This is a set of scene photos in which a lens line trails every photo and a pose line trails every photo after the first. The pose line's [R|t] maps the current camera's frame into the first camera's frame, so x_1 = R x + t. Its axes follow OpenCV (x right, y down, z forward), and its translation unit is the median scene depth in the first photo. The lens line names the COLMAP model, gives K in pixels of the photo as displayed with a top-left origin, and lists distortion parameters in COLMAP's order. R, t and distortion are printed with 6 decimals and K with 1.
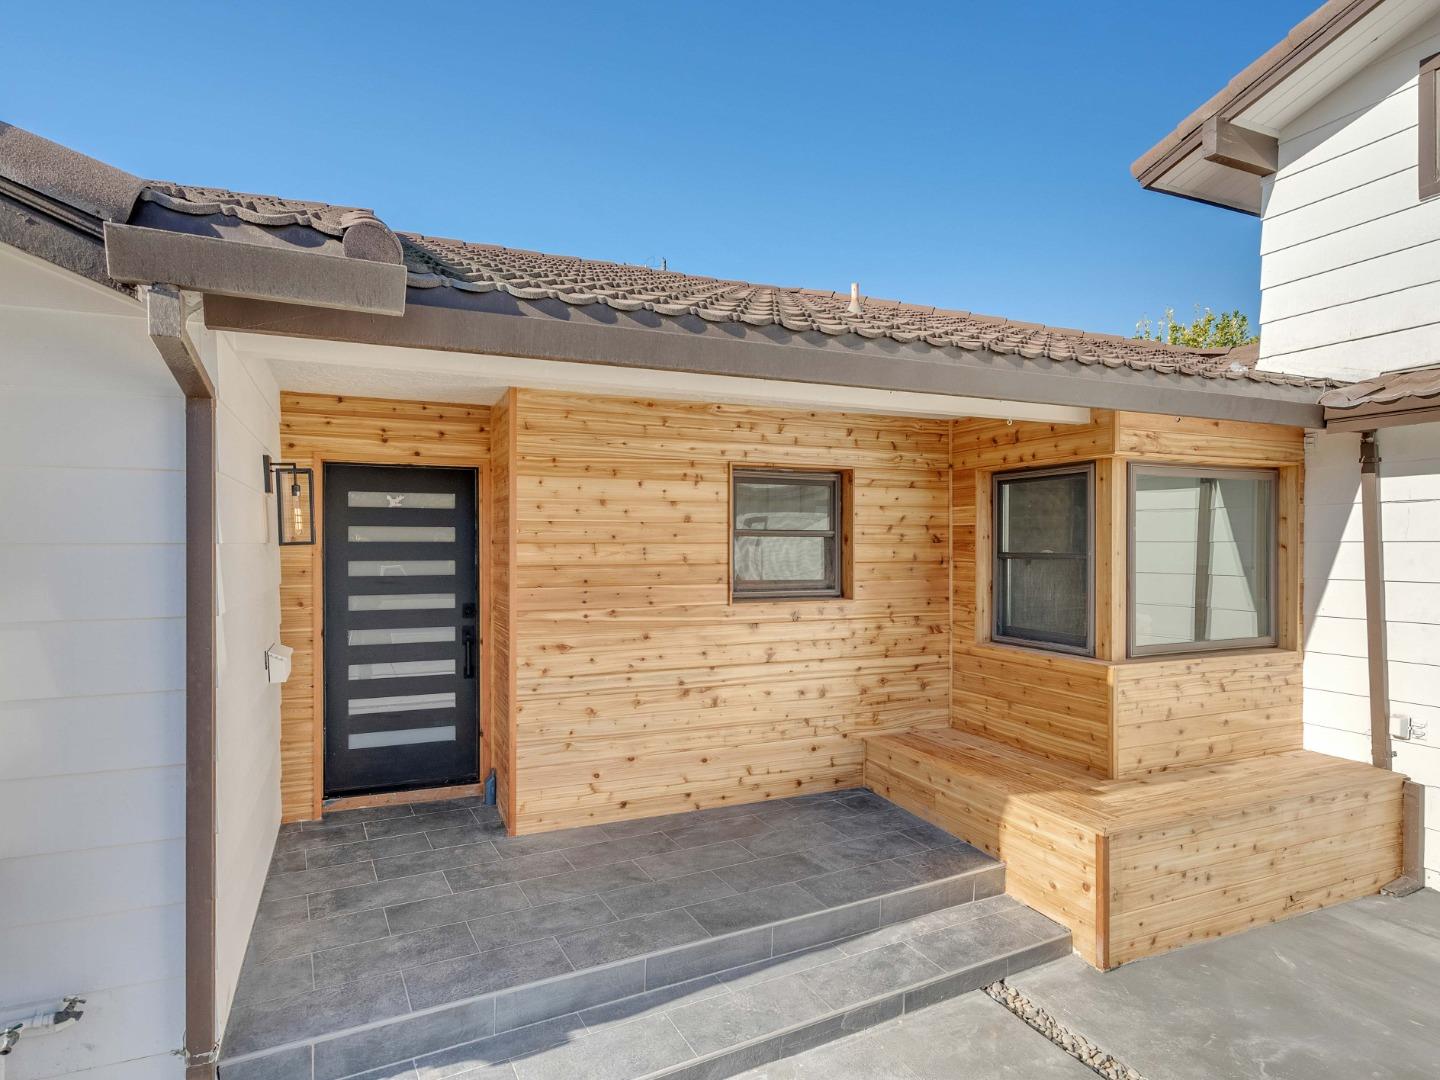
lens RADIAL K [[827.7, 0, 720.6], [0, 827.7, 548.6], [0, 0, 1]] dist [0.002910, 0.001528]
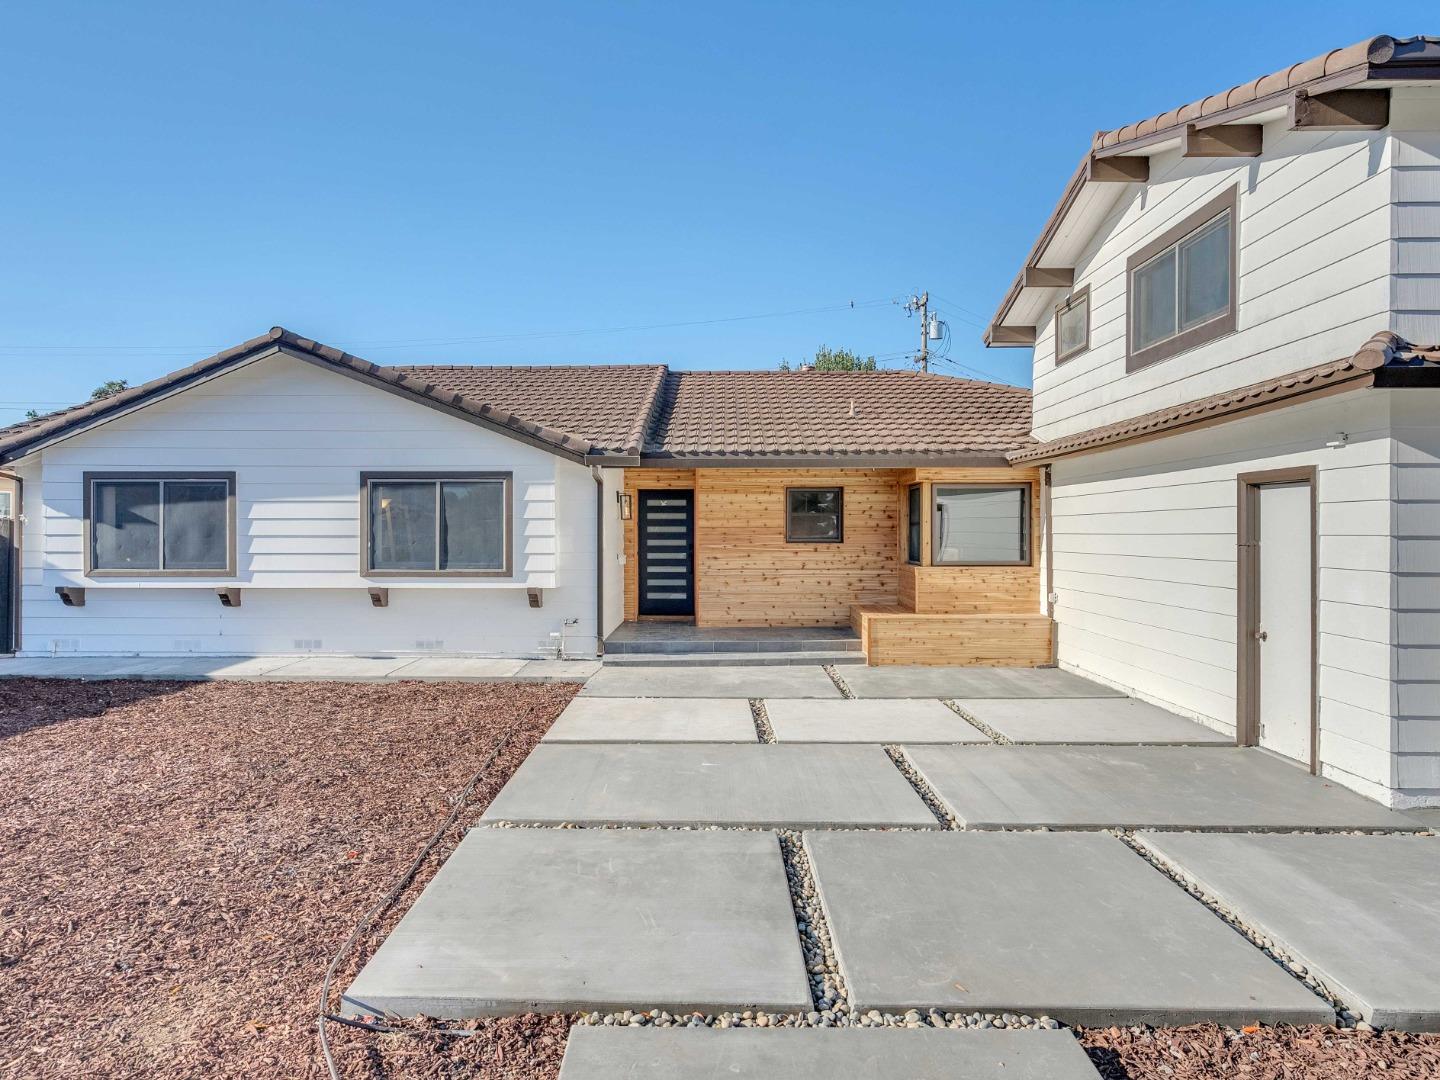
lens RADIAL K [[1058.9, 0, 720.0], [0, 1058.9, 540.0], [0, 0, 1]] dist [-0.000409, 0.000932]
pose [[0.905439, 0.002477, -0.424469, 1.181934], [-0.001655, 0.999996, 0.002307, 0.049966], [0.424473, -0.001386, 0.905440, -1.936380]]
